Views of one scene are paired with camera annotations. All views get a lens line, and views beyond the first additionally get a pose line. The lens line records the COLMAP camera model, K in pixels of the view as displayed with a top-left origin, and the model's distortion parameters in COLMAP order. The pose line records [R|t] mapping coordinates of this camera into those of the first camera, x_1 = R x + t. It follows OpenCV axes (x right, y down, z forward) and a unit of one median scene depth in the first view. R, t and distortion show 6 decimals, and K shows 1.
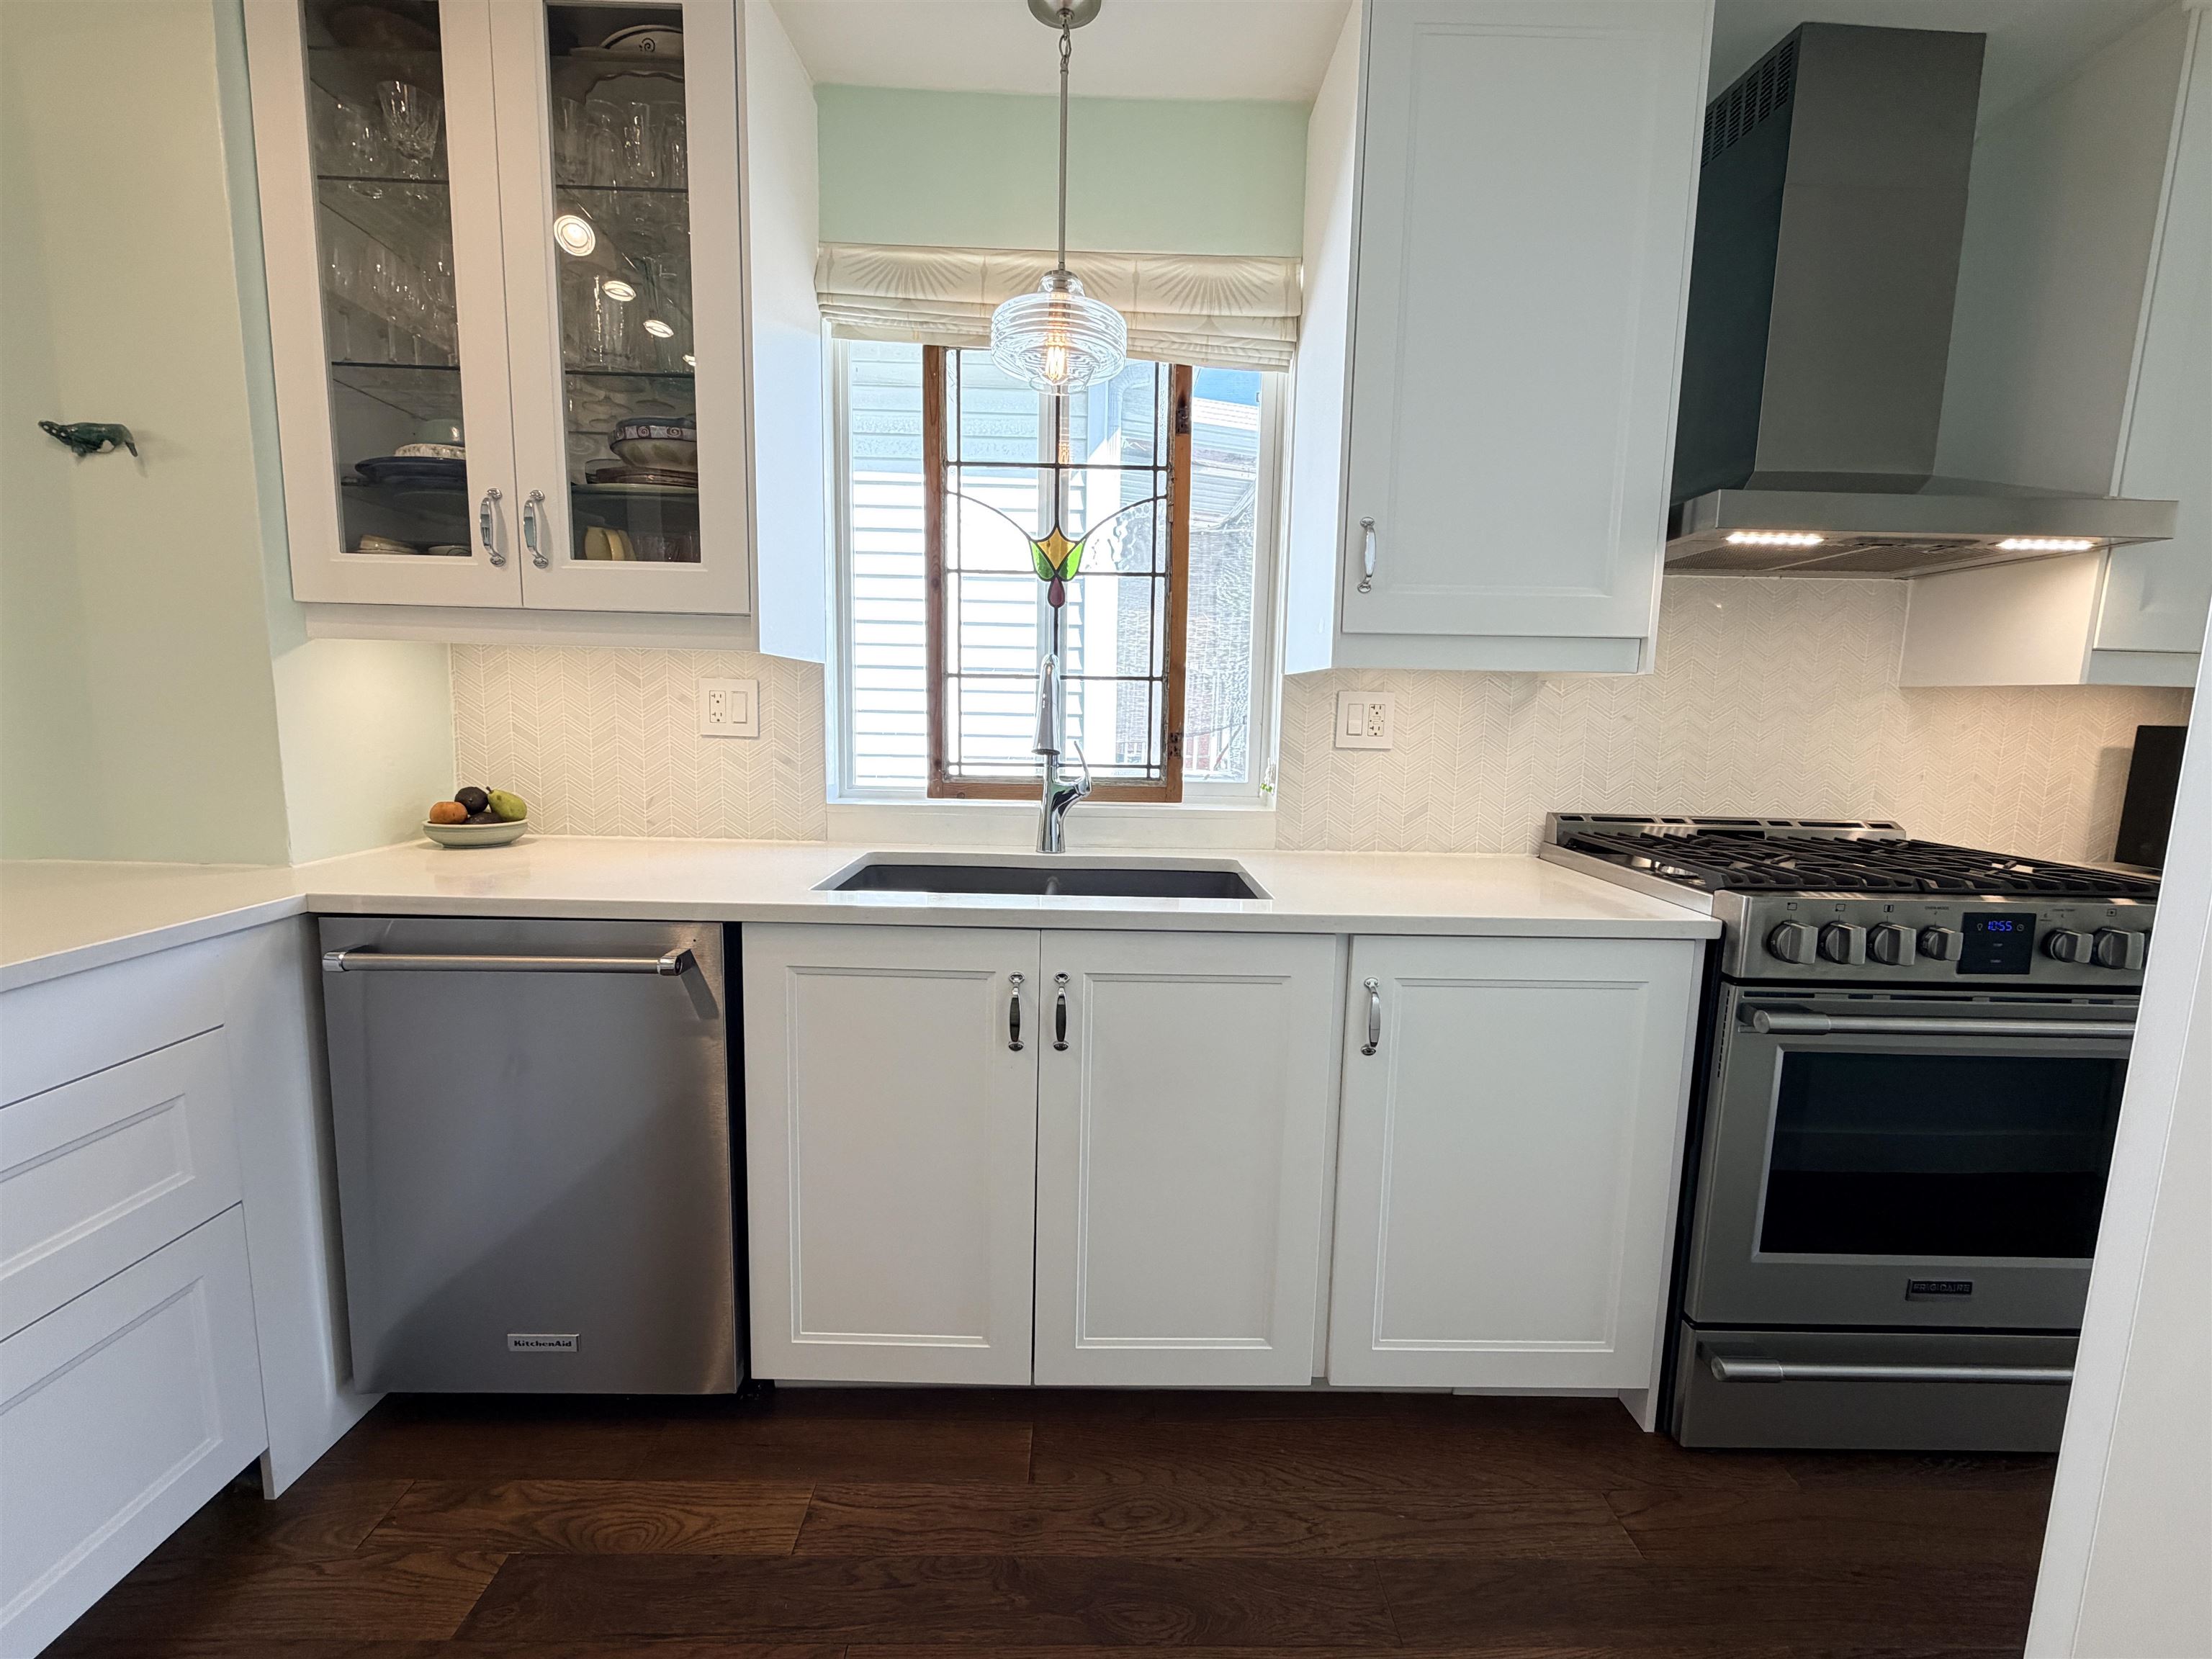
lens RADIAL K [[946.5, 0, 1107.0], [0, 946.5, 831.1], [0, 0, 1]] dist [-0.002790, -0.000902]
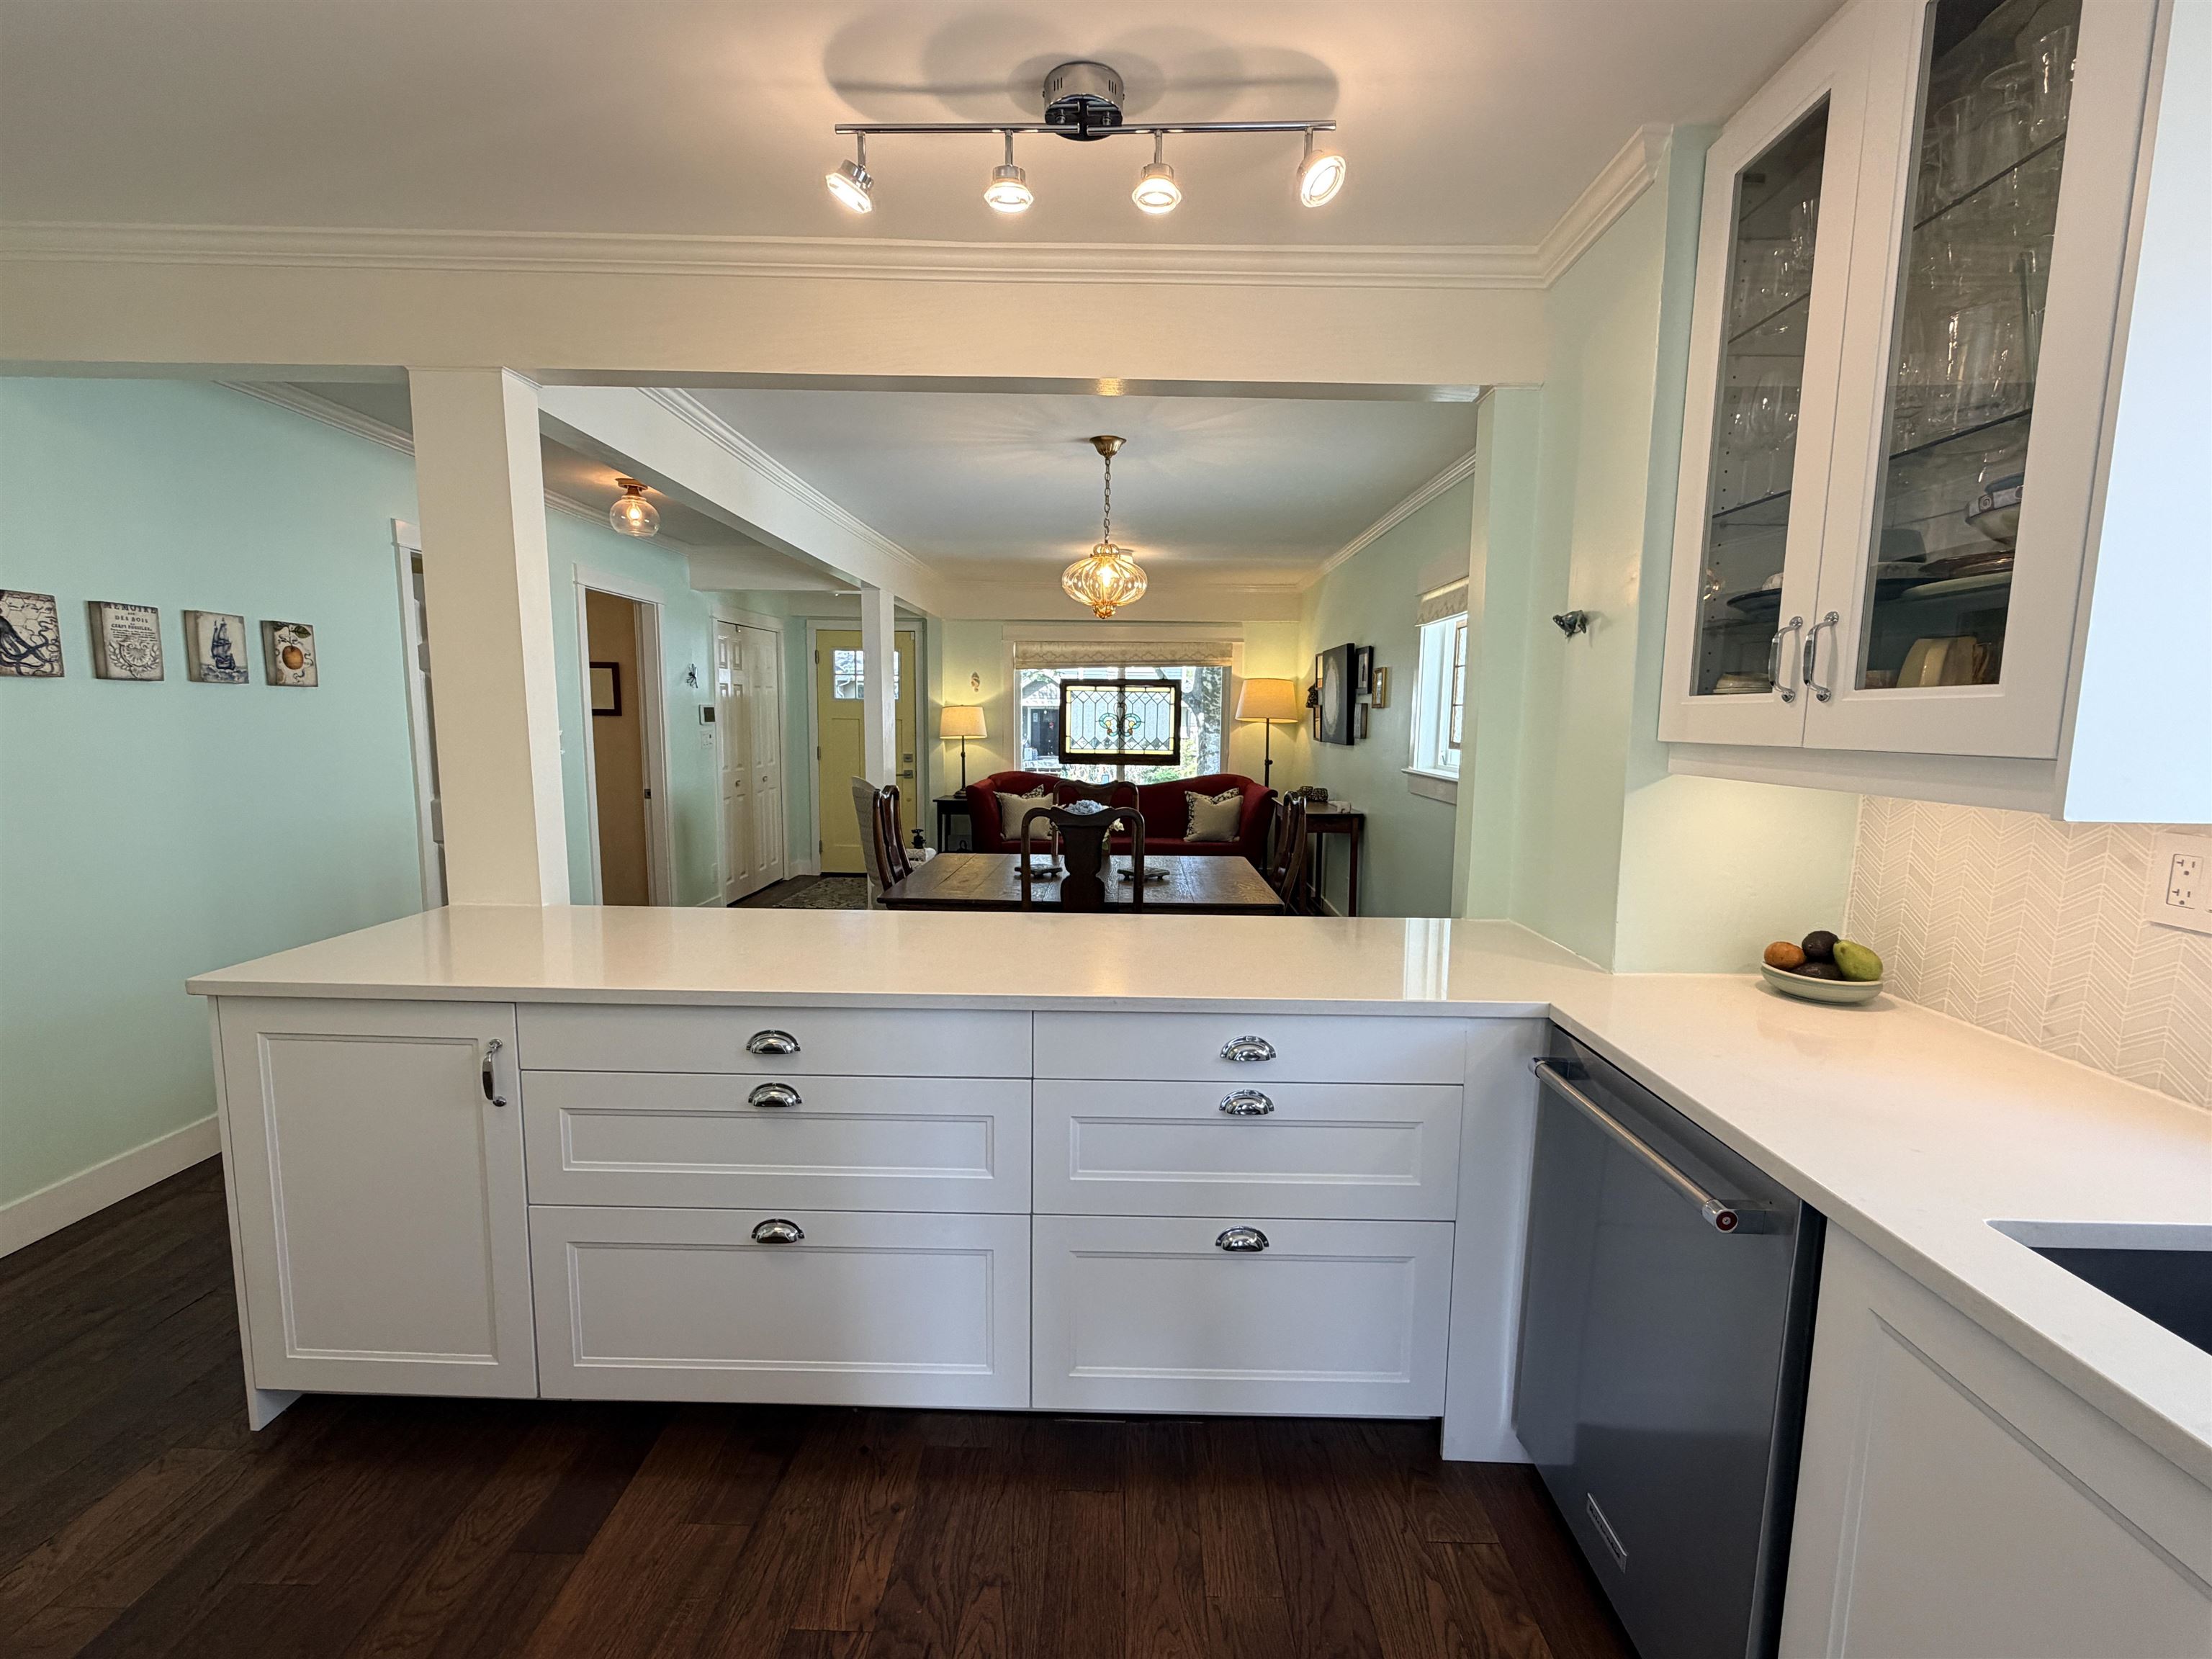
lens RADIAL K [[946.5, 0, 1115.8], [0, 946.5, 829.6], [0, 0, 1]] dist [-0.002790, -0.000902]
pose [[-0.032278, 0.092373, -0.995201, 0.273459], [-0.141645, 0.985247, 0.096043, -0.158601], [0.989391, 0.144065, -0.018718, 0.407106]]
